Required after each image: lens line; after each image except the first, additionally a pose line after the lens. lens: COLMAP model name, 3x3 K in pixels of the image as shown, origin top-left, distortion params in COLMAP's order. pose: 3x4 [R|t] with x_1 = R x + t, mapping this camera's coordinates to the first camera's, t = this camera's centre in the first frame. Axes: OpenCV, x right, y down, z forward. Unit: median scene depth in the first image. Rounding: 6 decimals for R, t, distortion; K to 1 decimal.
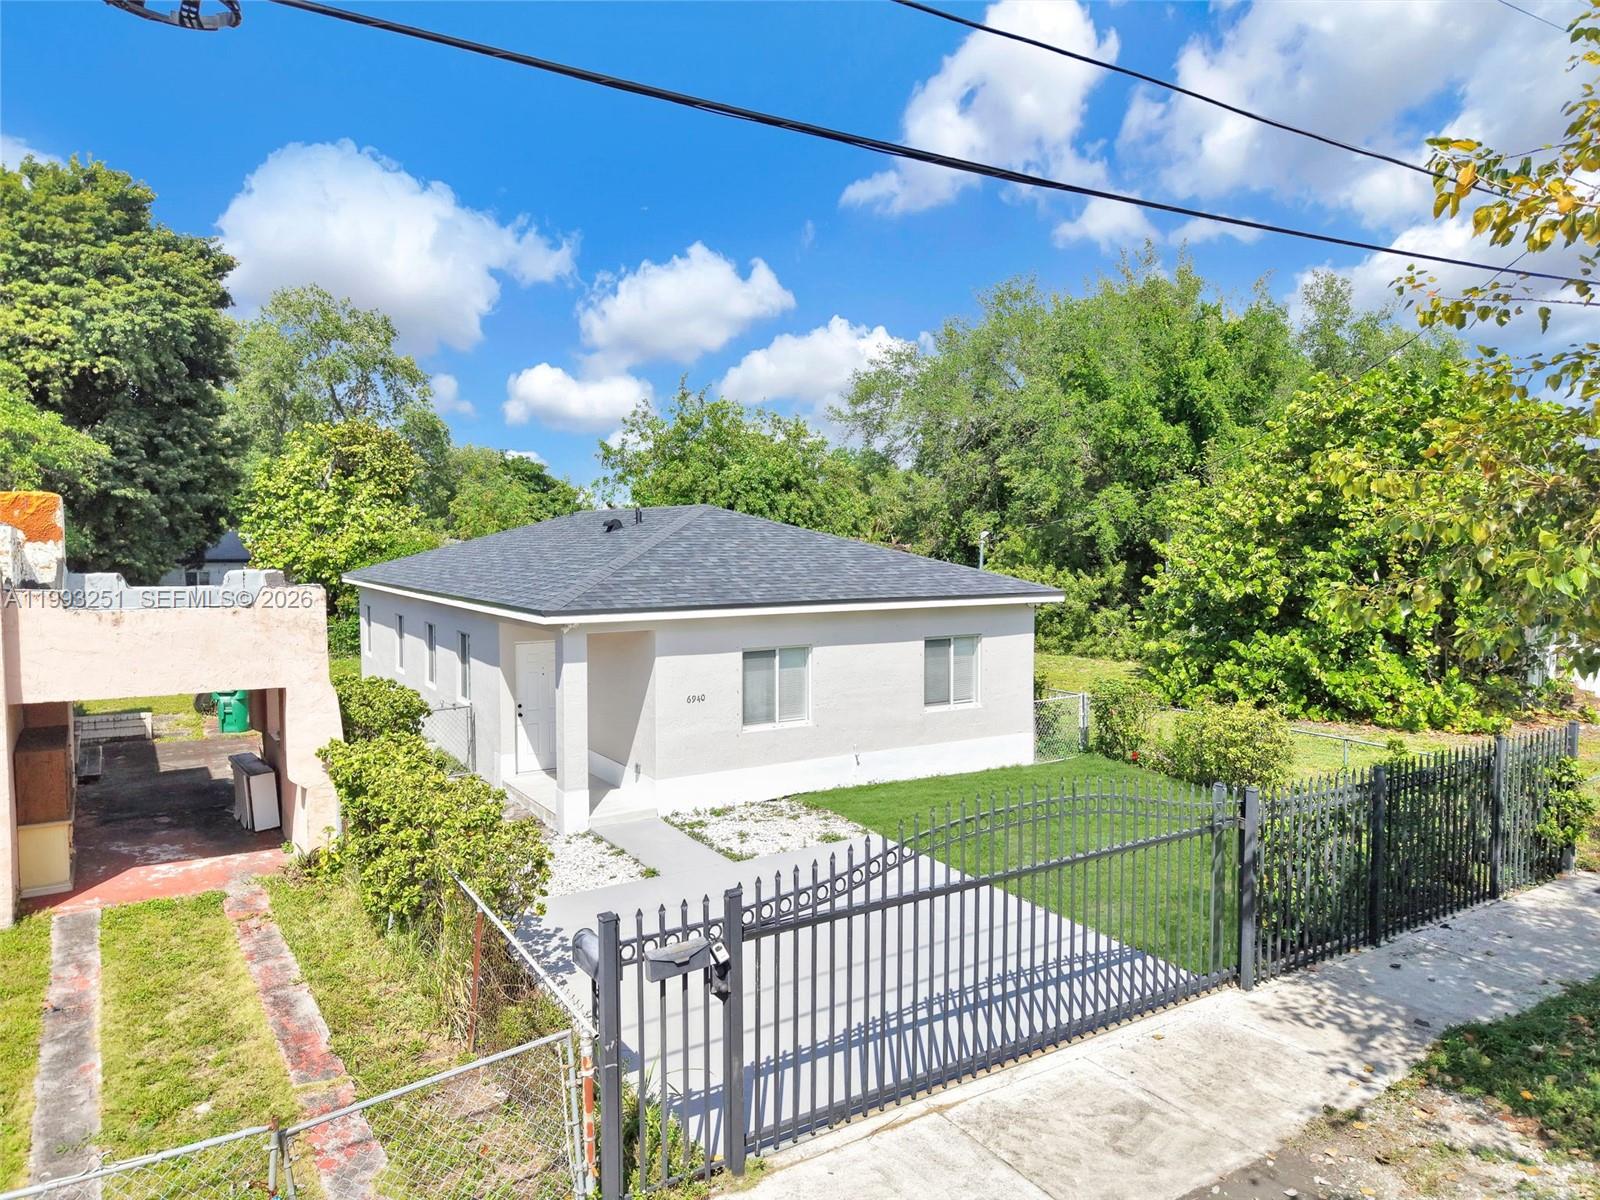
lens RADIAL K [[1063.7, 0, 780.4], [0, 1063.7, 594.1], [0, 0, 1]] dist [0.005866, -0.003722]
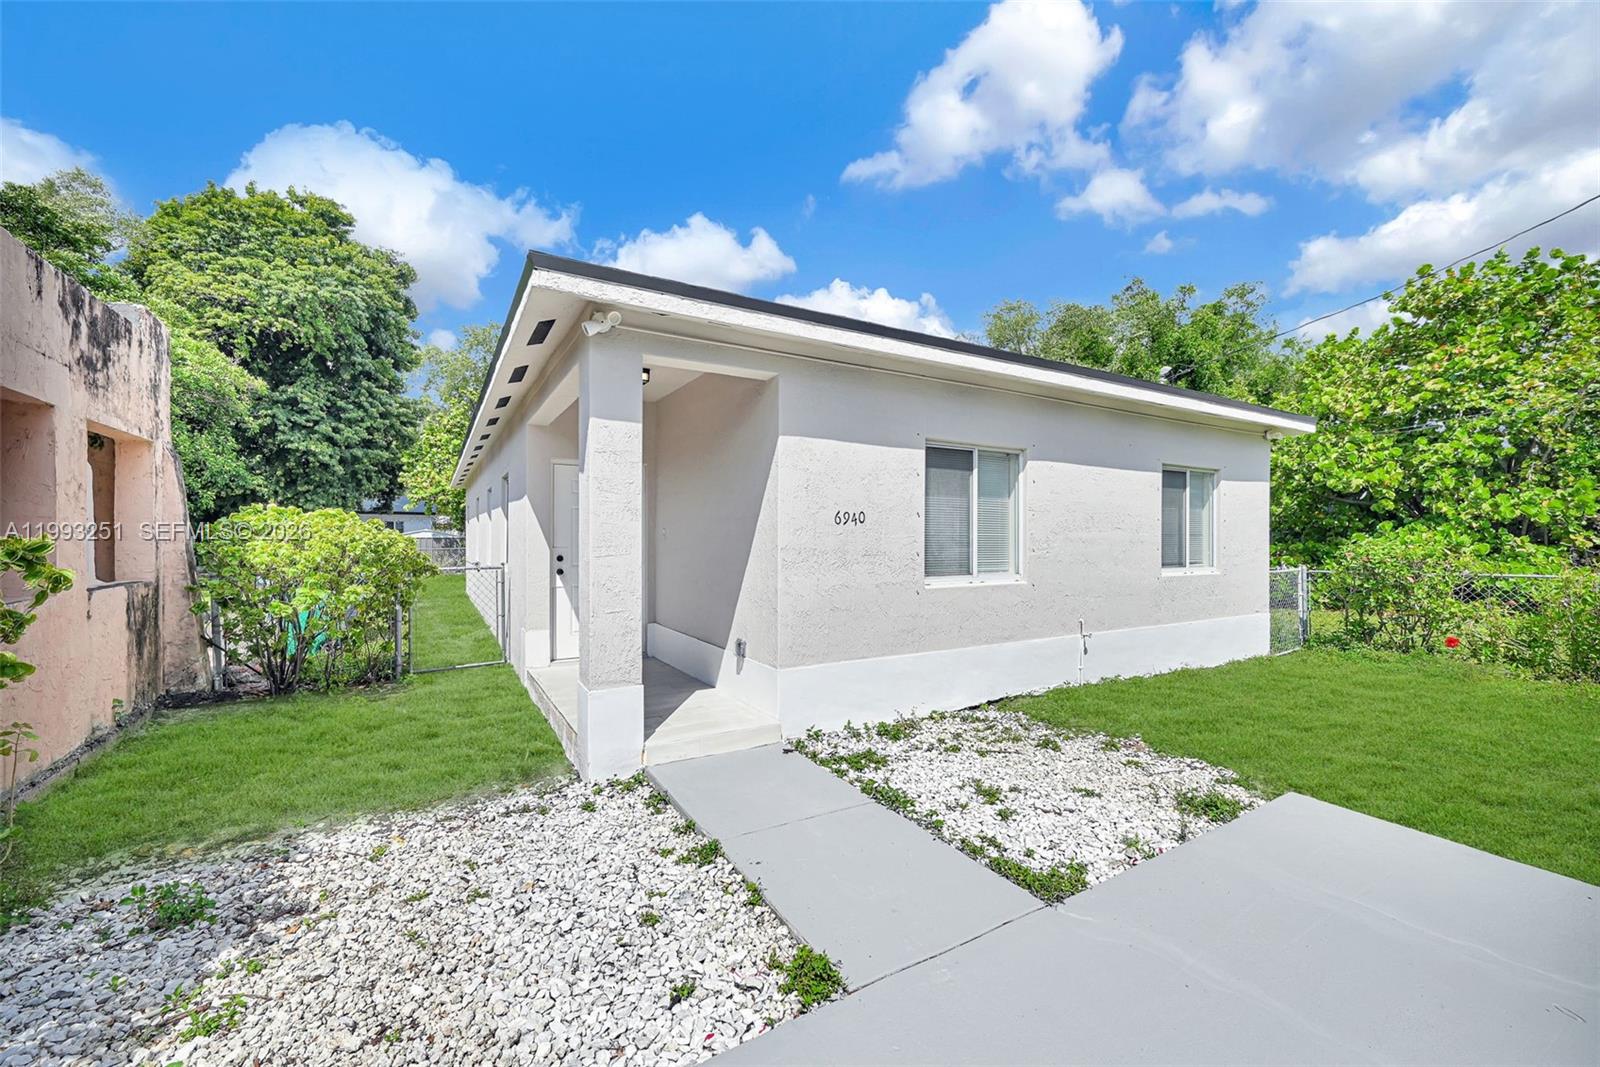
lens RADIAL K [[631.2, 0, 799.4], [0, 631.2, 538.5], [0, 0, 1]] dist [0.001137, 0.000198]
pose [[0.999921, 0.005579, -0.011275, -0.084015], [-0.006205, 0.998397, -0.056266, 0.104183], [0.010943, 0.056331, 0.998352, 0.558092]]
